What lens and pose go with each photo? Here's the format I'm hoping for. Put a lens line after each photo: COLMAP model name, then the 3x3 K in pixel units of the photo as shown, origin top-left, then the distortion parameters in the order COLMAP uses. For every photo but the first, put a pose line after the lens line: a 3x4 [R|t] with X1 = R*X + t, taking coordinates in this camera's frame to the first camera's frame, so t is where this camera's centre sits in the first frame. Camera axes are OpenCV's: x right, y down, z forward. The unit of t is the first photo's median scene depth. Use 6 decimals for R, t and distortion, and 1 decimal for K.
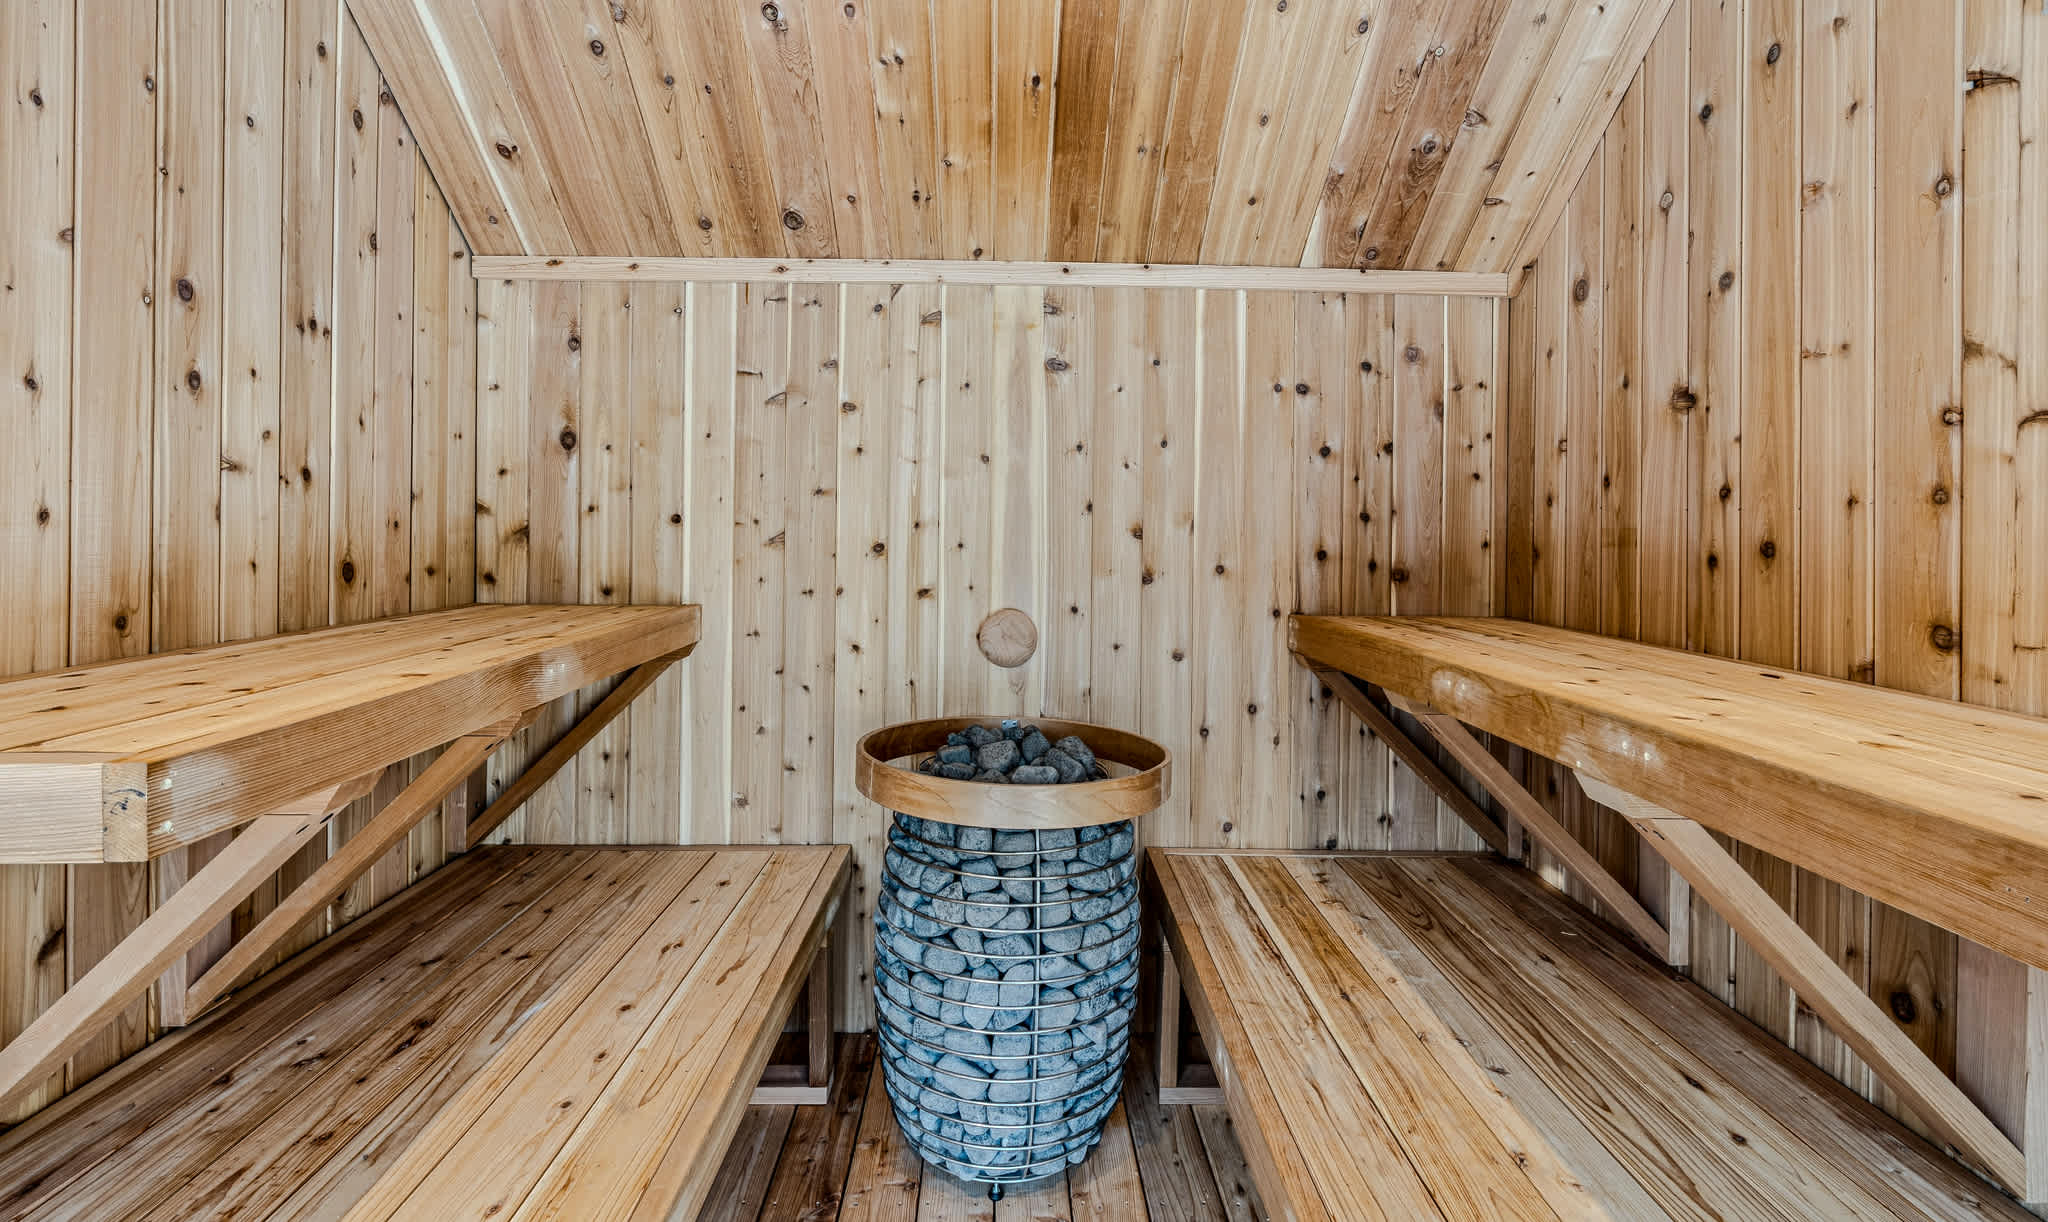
lens RADIAL K [[950.8, 0, 1020.3], [0, 950.8, 512.1], [0, 0, 1]] dist [-0.001520, 0.001309]
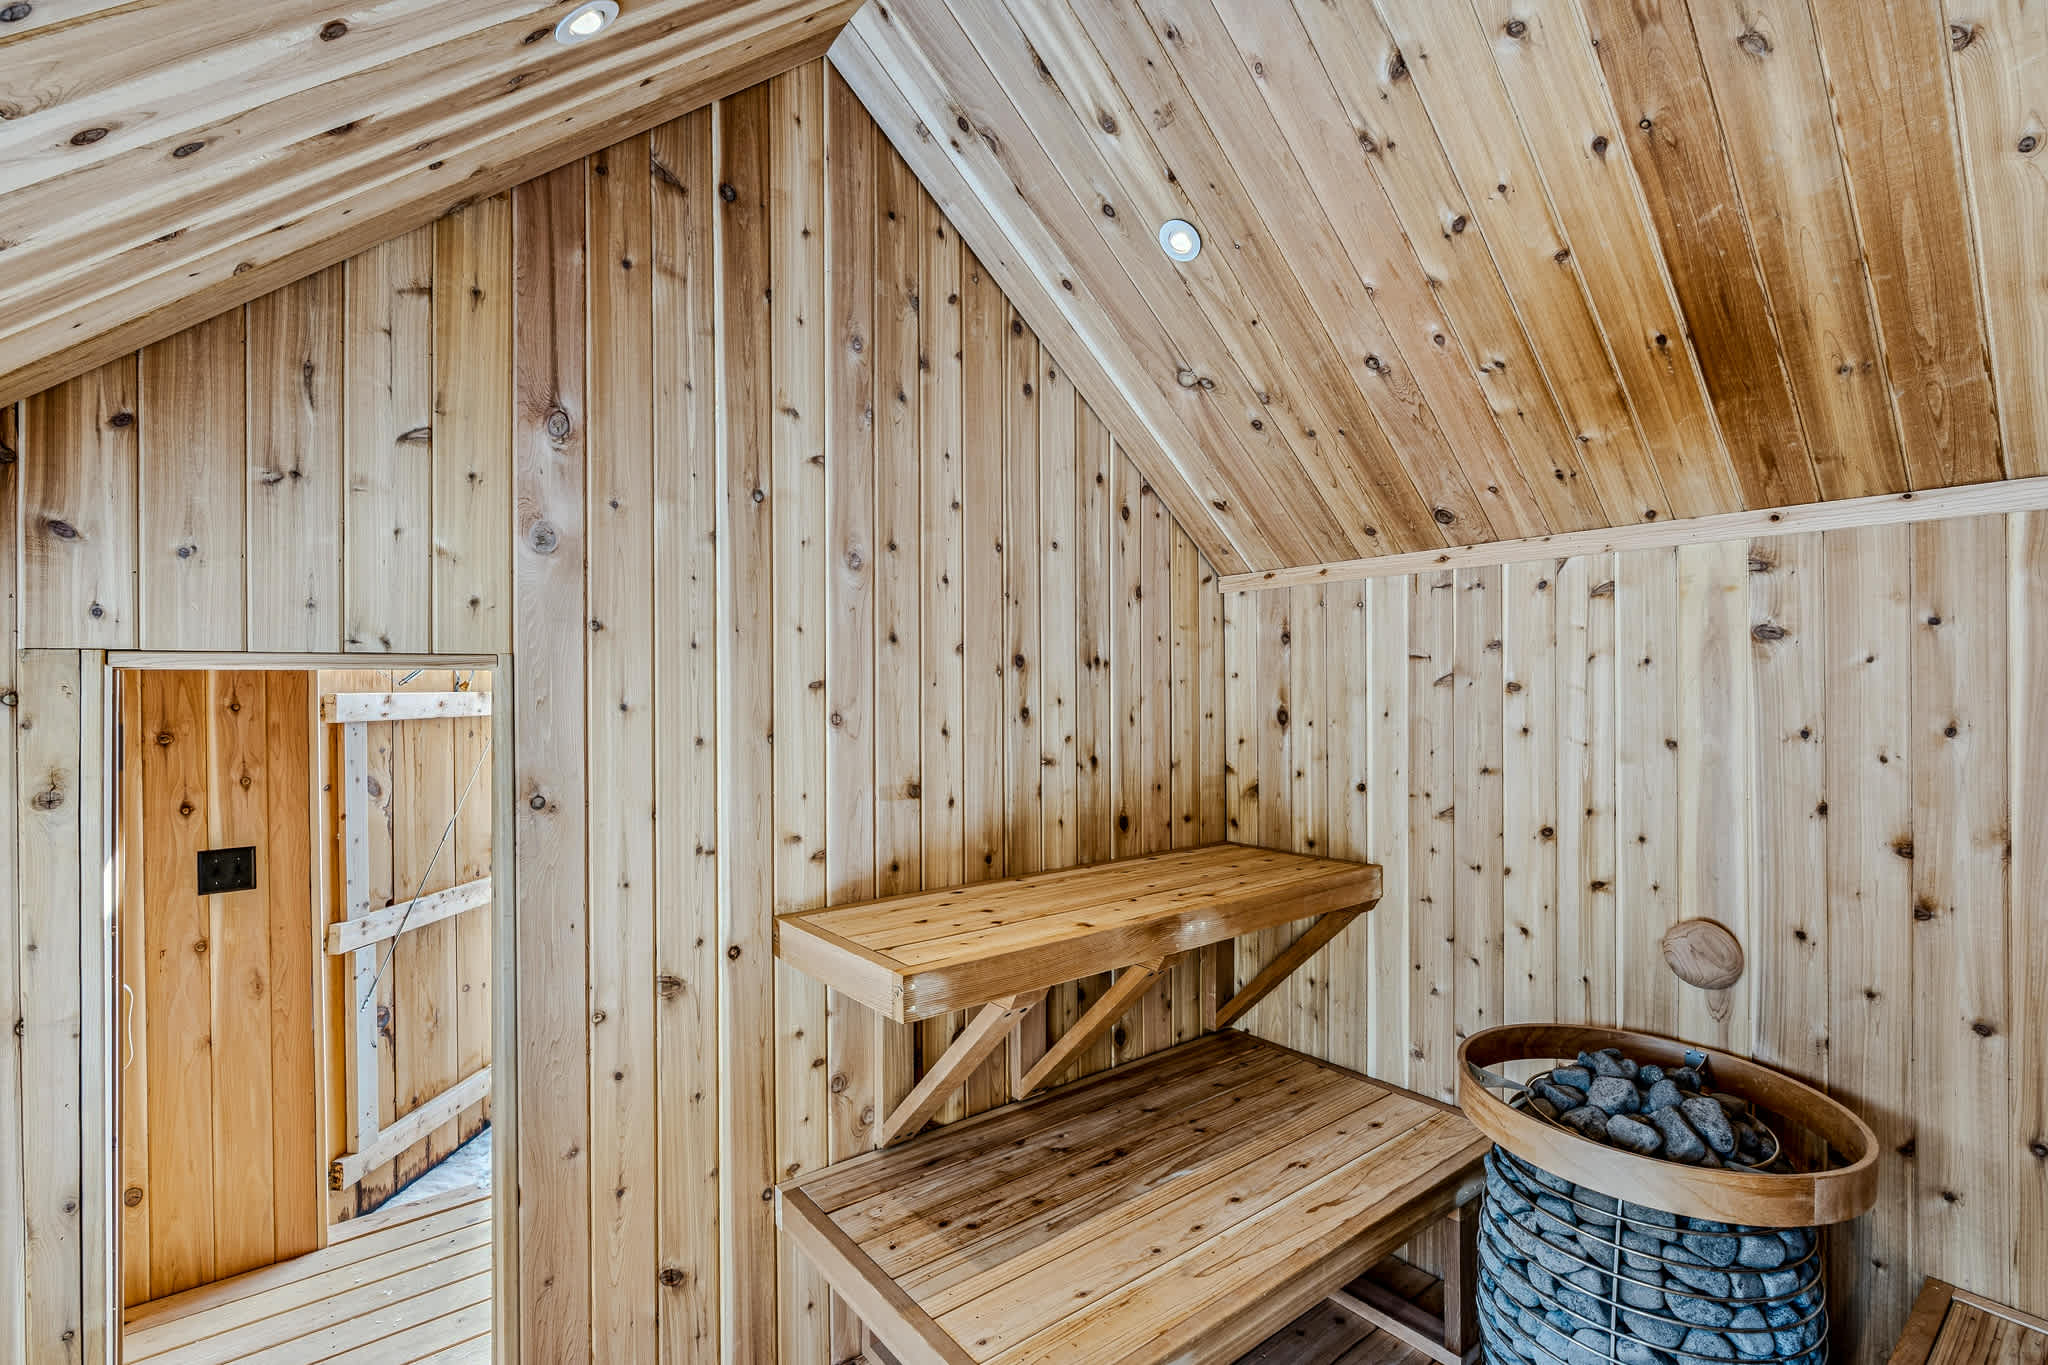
lens RADIAL K [[928.3, 0, 1038.3], [0, 928.3, 678.7], [0, 0, 1]] dist [-0.004196, 0.001616]
pose [[0.616149, -0.021793, -0.787328, 0.296907], [0.016274, 0.999756, -0.014937, -0.120280], [0.787461, -0.003610, 0.616353, 0.007961]]
